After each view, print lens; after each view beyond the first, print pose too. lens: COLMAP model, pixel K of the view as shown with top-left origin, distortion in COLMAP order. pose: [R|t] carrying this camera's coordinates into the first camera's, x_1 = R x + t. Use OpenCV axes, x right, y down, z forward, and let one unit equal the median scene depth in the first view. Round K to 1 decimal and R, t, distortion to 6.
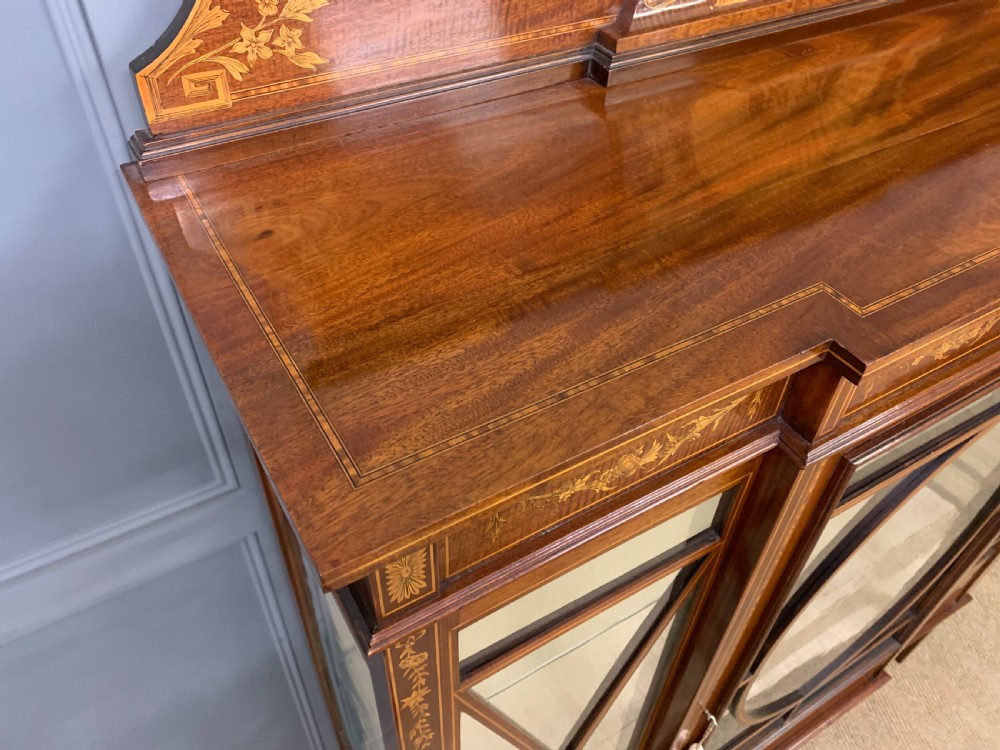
lens RADIAL K [[782.8, 0, 497.6], [0, 782.8, 383.4], [0, 0, 1]] dist [0.007429, 0.000613]
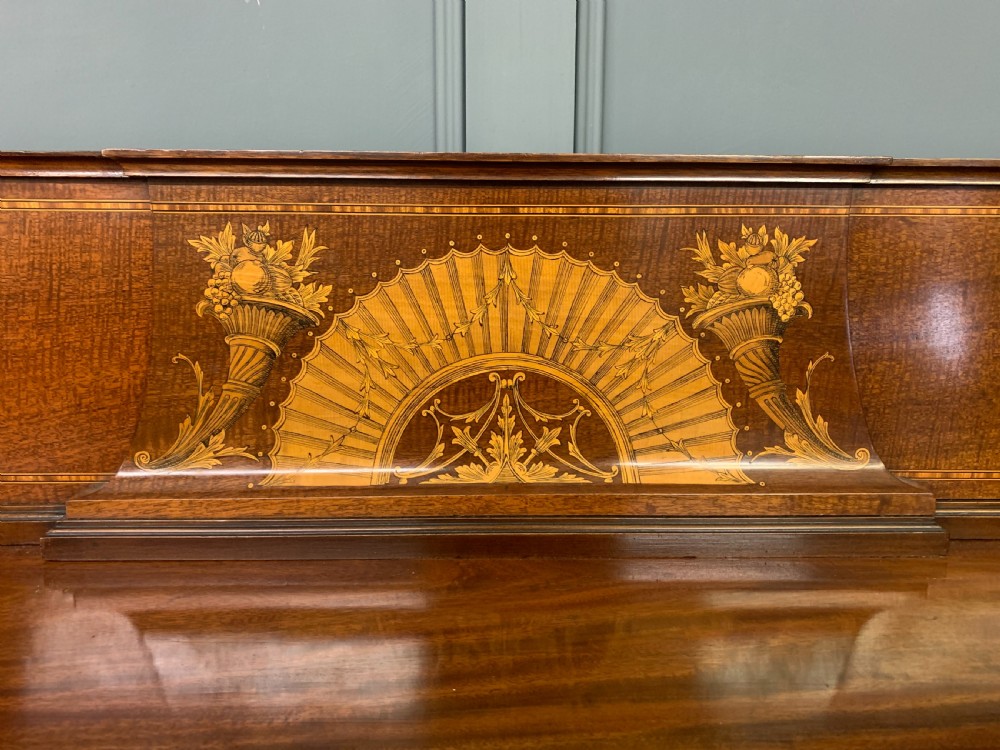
lens RADIAL K [[768.4, 0, 500.0], [0, 768.4, 375.0], [0, 0, 1]] dist [0.084298, -0.134893]
pose [[0.871593, 0.056997, -0.486906, 1.045775], [-0.328191, 0.805648, -0.493175, -0.373932], [0.364165, 0.589646, 0.720903, 0.674850]]
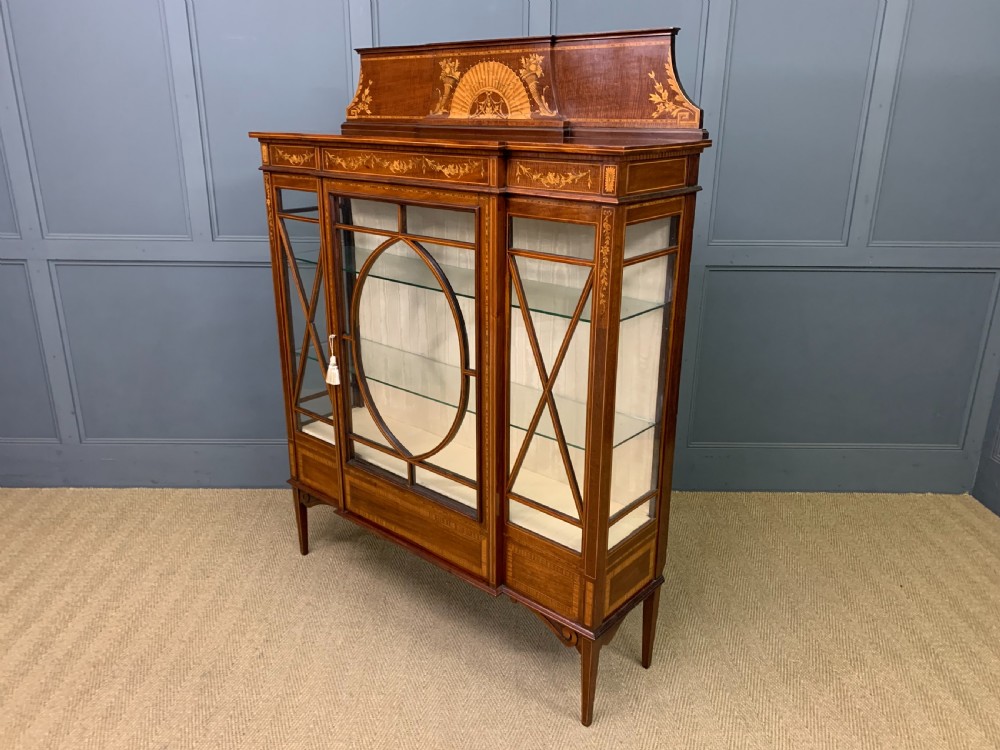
lens RADIAL K [[750.1, 0, 501.0], [0, 750.1, 371.3], [0, 0, 1]] dist [0.111281, -0.285563]
pose [[0.320413, 0.282958, -0.904030, 4.599126], [-0.658890, 0.752237, 0.001919, 0.216752], [0.680588, 0.595041, 0.427465, 0.555944]]
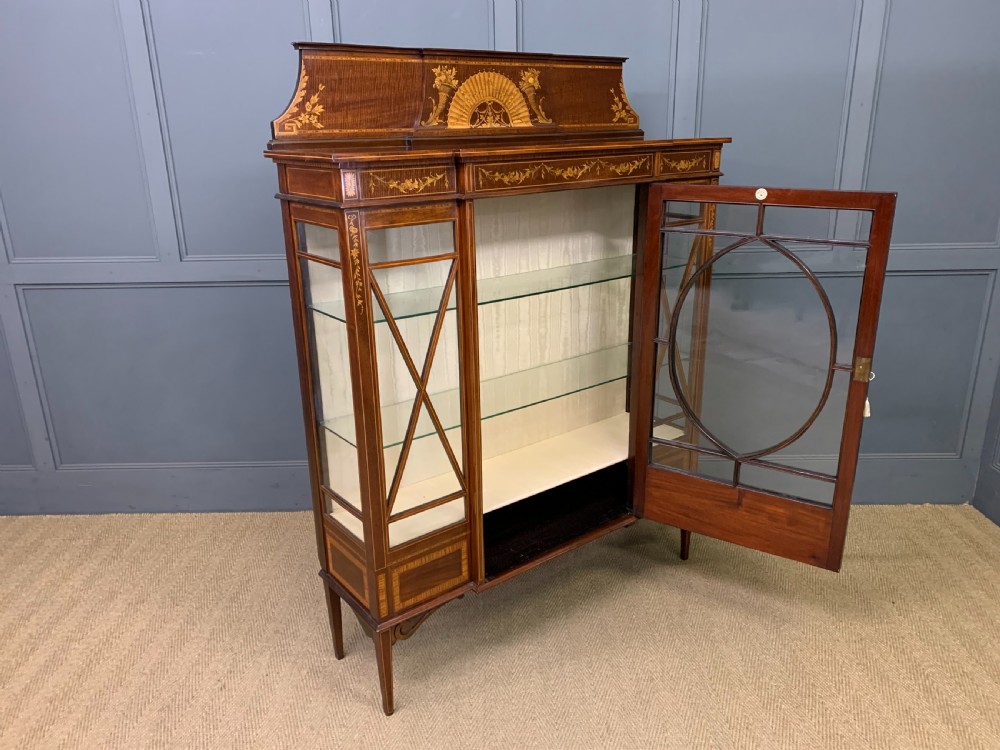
lens RADIAL K [[757.8, 0, 497.3], [0, 757.8, 378.2], [0, 0, 1]] dist [0.067833, -0.119692]
pose [[0.992490, -0.081483, 0.091239, 0.157006], [0.113028, 0.896095, -0.429229, 2.257137], [-0.046784, 0.436318, 0.898575, -1.693530]]
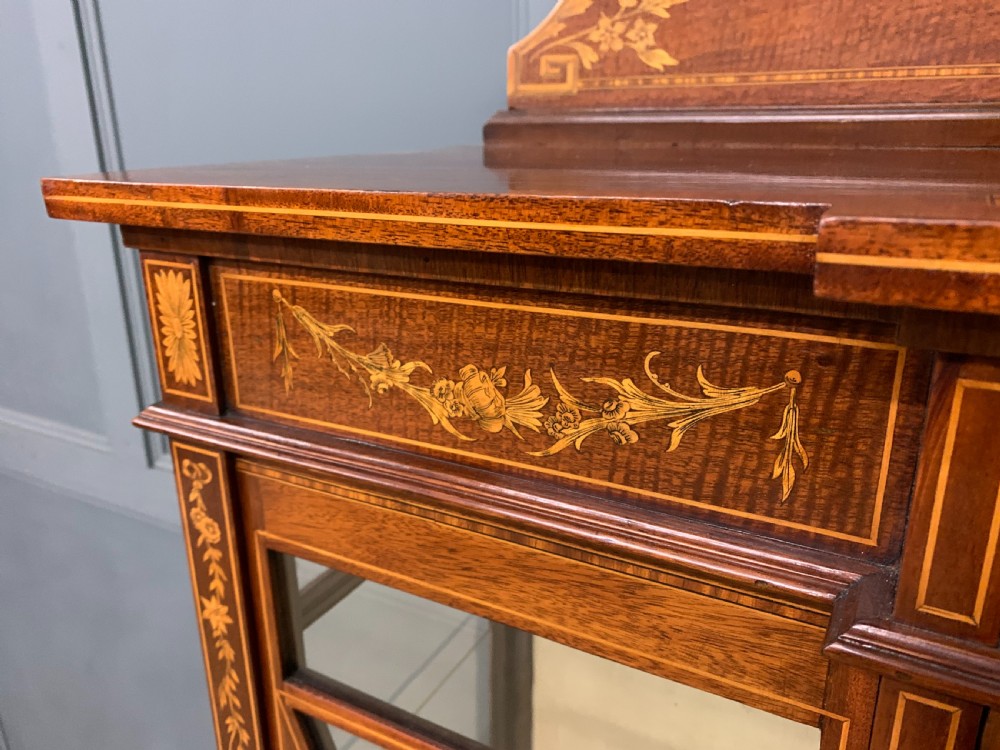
lens RADIAL K [[782.8, 0, 497.6], [0, 782.8, 383.4], [0, 0, 1]] dist [0.007429, 0.000613]
pose [[0.501267, 0.244520, -0.830025, 0.574924], [-0.586114, 0.801617, -0.117813, 0.139128], [0.636555, 0.545545, 0.545141, 0.590595]]
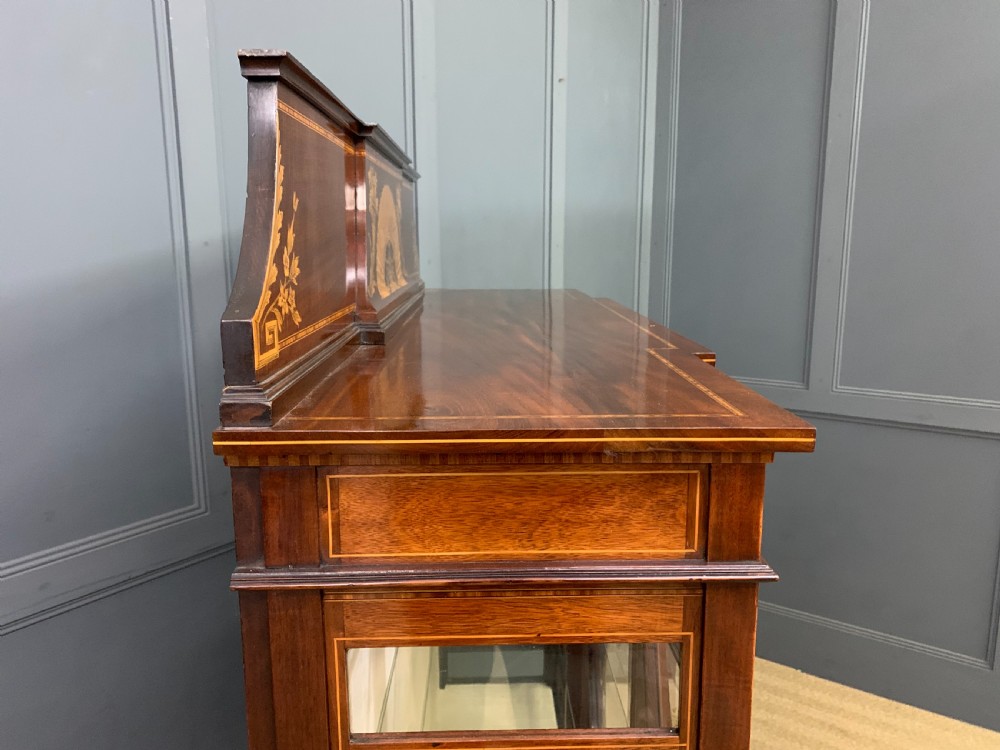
lens RADIAL K [[768.4, 0, 500.0], [0, 768.4, 375.0], [0, 0, 1]] dist [0.084298, -0.134893]
pose [[0.494436, -0.182072, 0.849931, -1.079576], [0.615780, 0.763492, -0.194667, 0.039364], [-0.613472, 0.619621, 0.489614, 0.352713]]
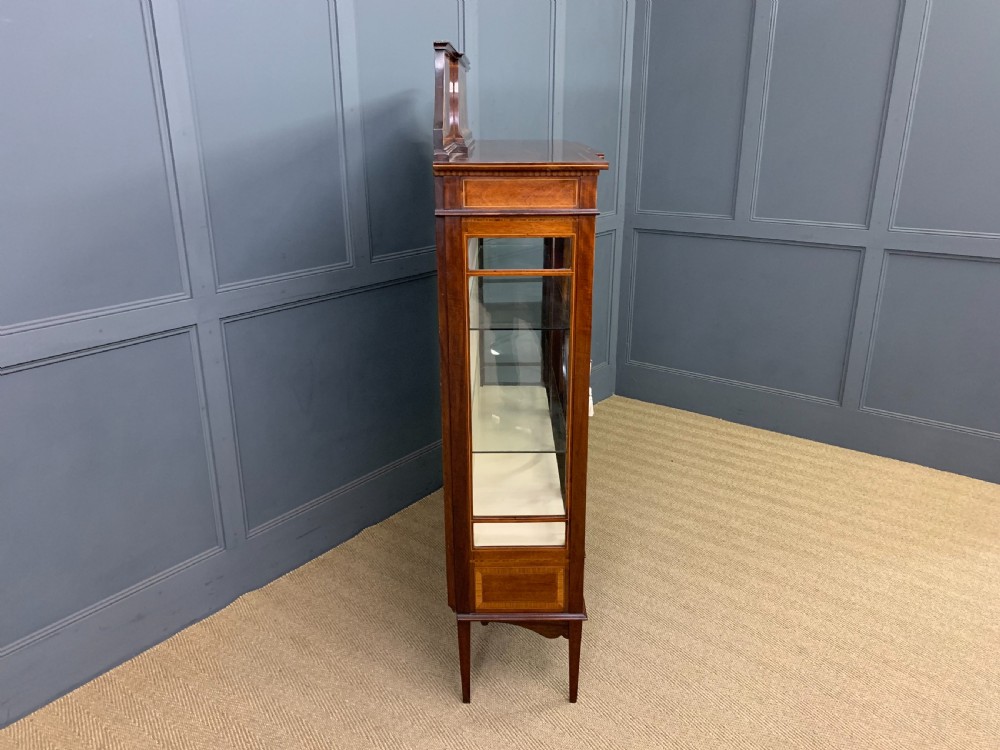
lens RADIAL K [[768.4, 0, 500.0], [0, 768.4, 375.0], [0, 0, 1]] dist [0.084298, -0.134893]
pose [[0.511661, -0.306578, 0.802629, -3.132149], [0.610170, 0.787342, -0.088234, 0.828197], [-0.604892, 0.534886, 0.589917, -0.509850]]
